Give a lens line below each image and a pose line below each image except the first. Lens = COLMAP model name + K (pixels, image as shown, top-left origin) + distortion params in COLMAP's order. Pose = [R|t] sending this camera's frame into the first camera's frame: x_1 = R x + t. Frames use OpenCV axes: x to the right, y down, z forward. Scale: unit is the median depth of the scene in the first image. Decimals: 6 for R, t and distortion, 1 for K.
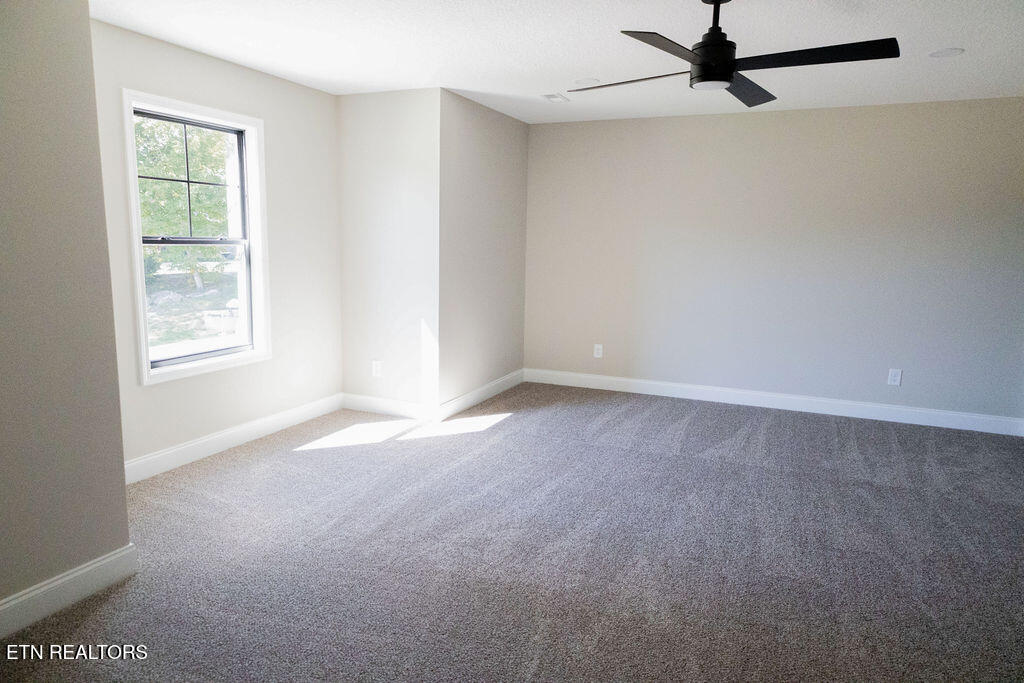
lens RADIAL K [[670.5, 0, 509.2], [0, 670.5, 342.9], [0, 0, 1]] dist [0.008820, -0.004569]
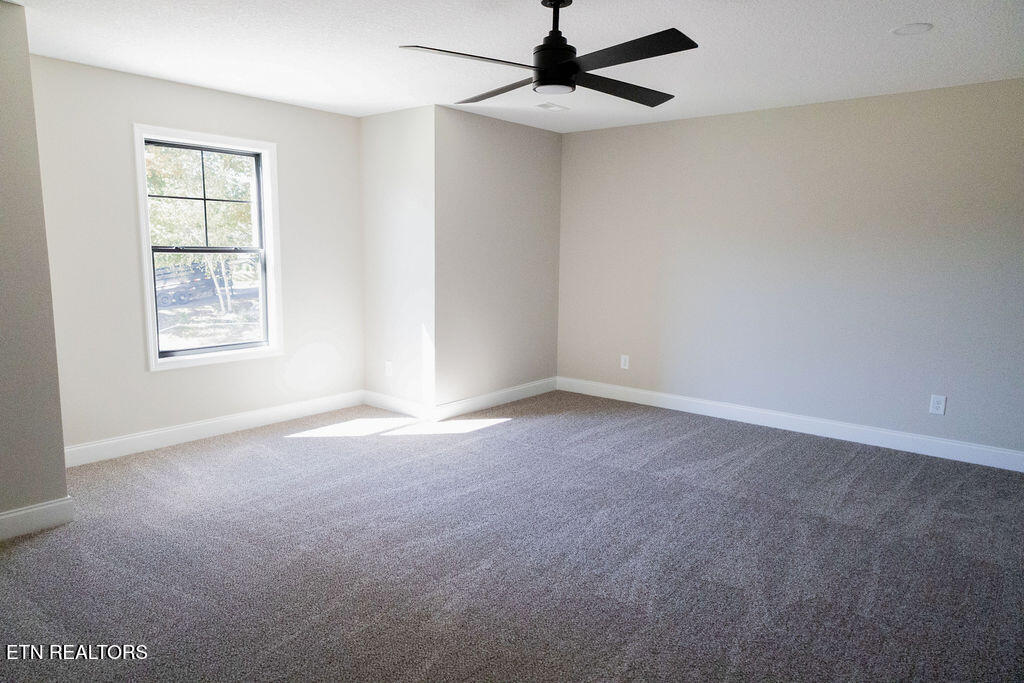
lens RADIAL K [[670.5, 0, 505.6], [0, 670.5, 337.2], [0, 0, 1]] dist [0.008820, -0.004569]
pose [[0.960806, 0.030706, -0.275517, 0.330845], [-0.037632, 0.999094, -0.019888, 0.003084], [0.274657, 0.029476, 0.961090, 0.025603]]
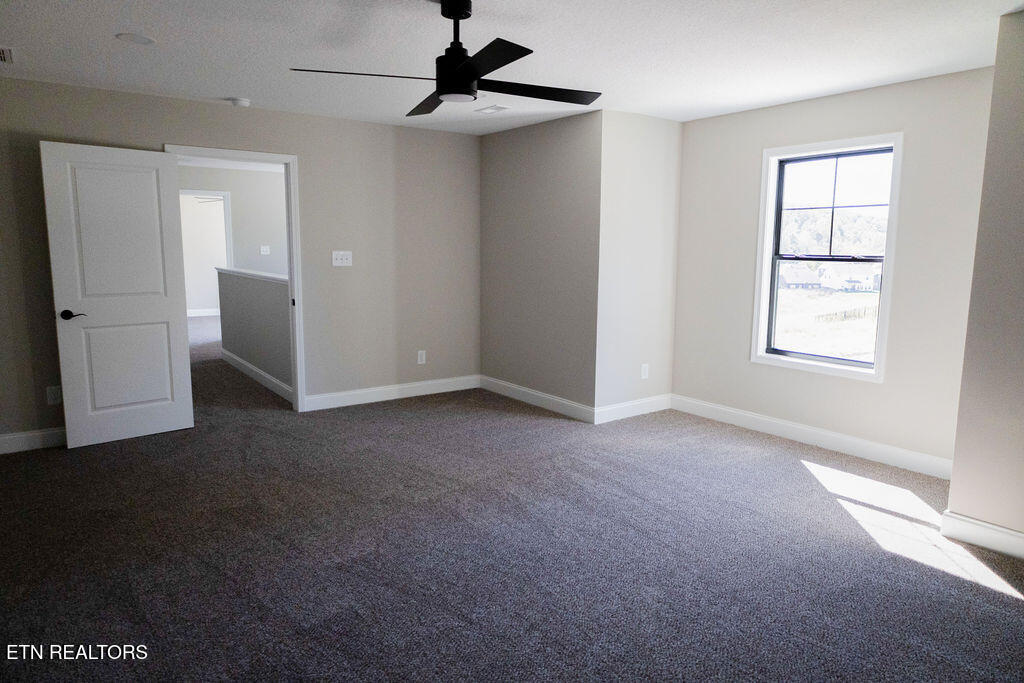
lens RADIAL K [[670.5, 0, 505.1], [0, 670.5, 345.3], [0, 0, 1]] dist [0.008820, -0.004569]
pose [[-0.502798, 0.113970, -0.856858, 0.768583], [-0.148988, 0.965009, 0.215780, -0.164548], [0.851468, 0.236155, -0.468224, 1.041944]]
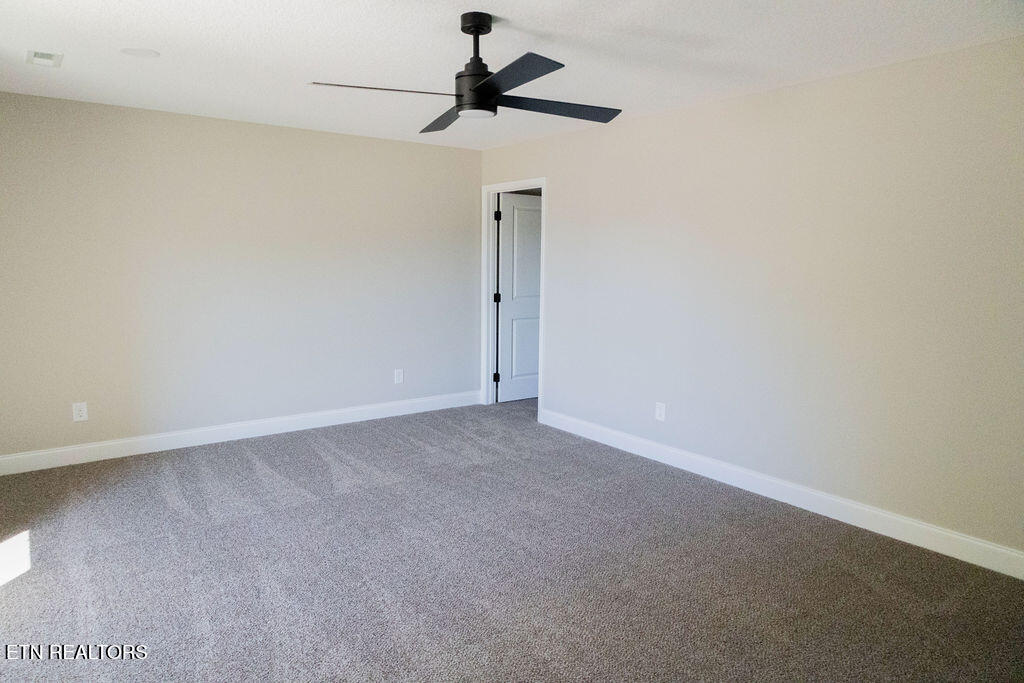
lens RADIAL K [[670.5, 0, 508.6], [0, 670.5, 333.3], [0, 0, 1]] dist [0.008820, -0.004569]
pose [[0.489759, -0.112287, 0.864597, -0.378504], [0.138913, 0.989054, 0.049761, -0.063142], [-0.860720, 0.095733, 0.499996, 0.307306]]
